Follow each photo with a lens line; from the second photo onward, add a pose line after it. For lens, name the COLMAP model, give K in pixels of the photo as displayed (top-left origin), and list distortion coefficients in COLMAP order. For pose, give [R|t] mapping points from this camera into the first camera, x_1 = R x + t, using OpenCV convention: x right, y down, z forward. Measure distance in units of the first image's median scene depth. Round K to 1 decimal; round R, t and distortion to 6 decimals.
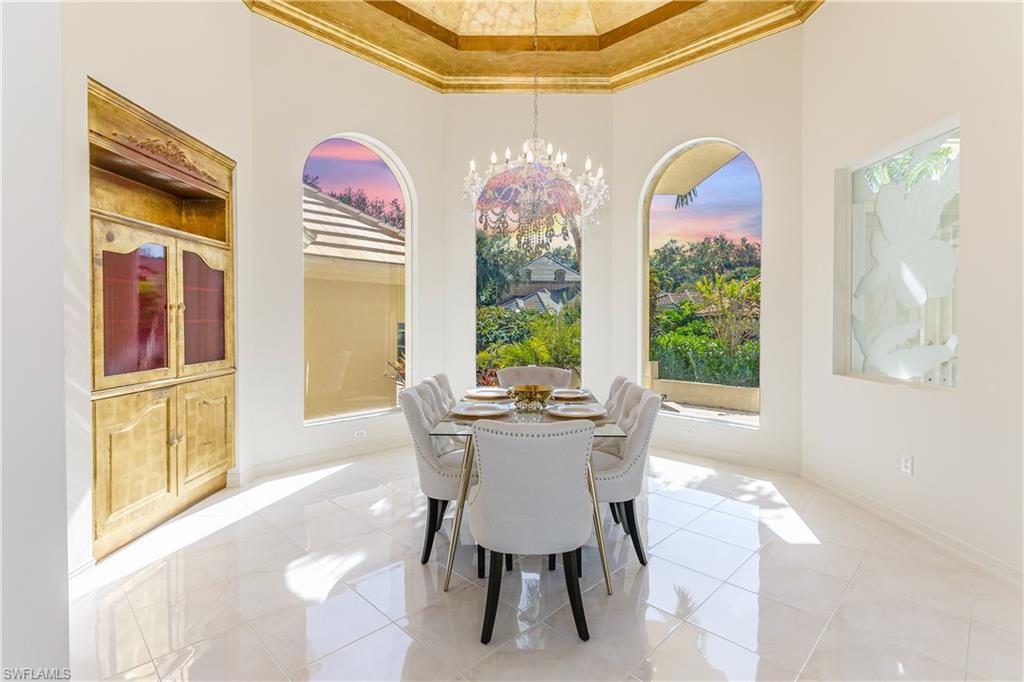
lens RADIAL K [[490.1, 0, 512.0], [0, 490.1, 341.0], [0, 0, 1]] dist [0.002129, 0.000272]
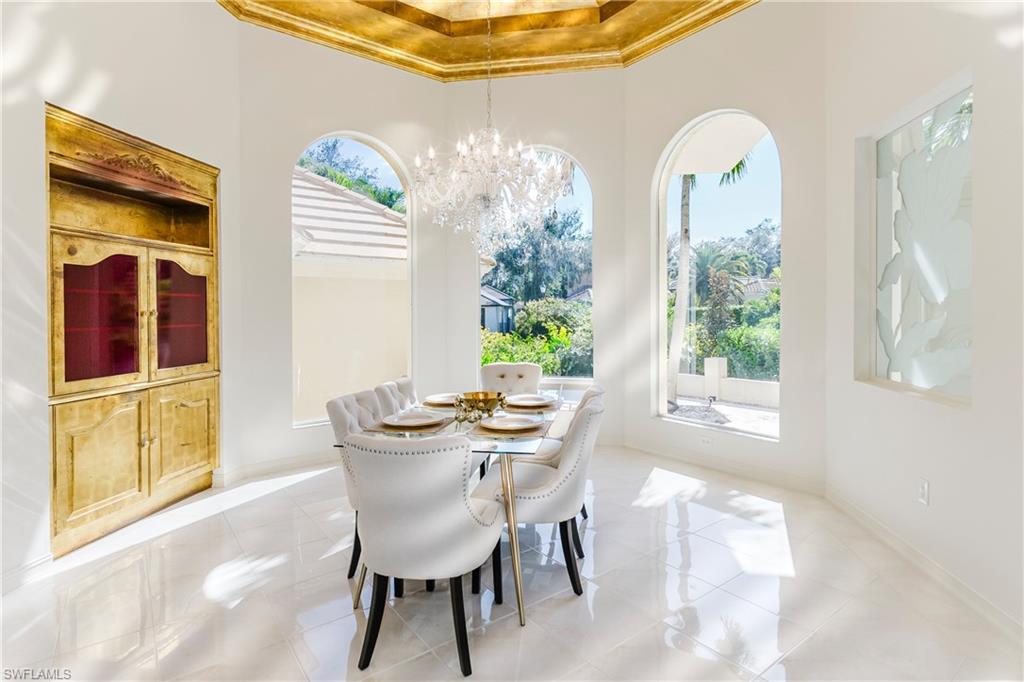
lens RADIAL K [[518.6, 0, 512.9], [0, 518.6, 332.5], [0, 0, 1]] dist [0.001076, -0.000074]
pose [[0.988438, -0.008413, -0.151394, 0.233924], [0.008117, 0.999964, -0.002578, -0.019264], [0.151410, 0.001319, 0.988470, 0.027903]]
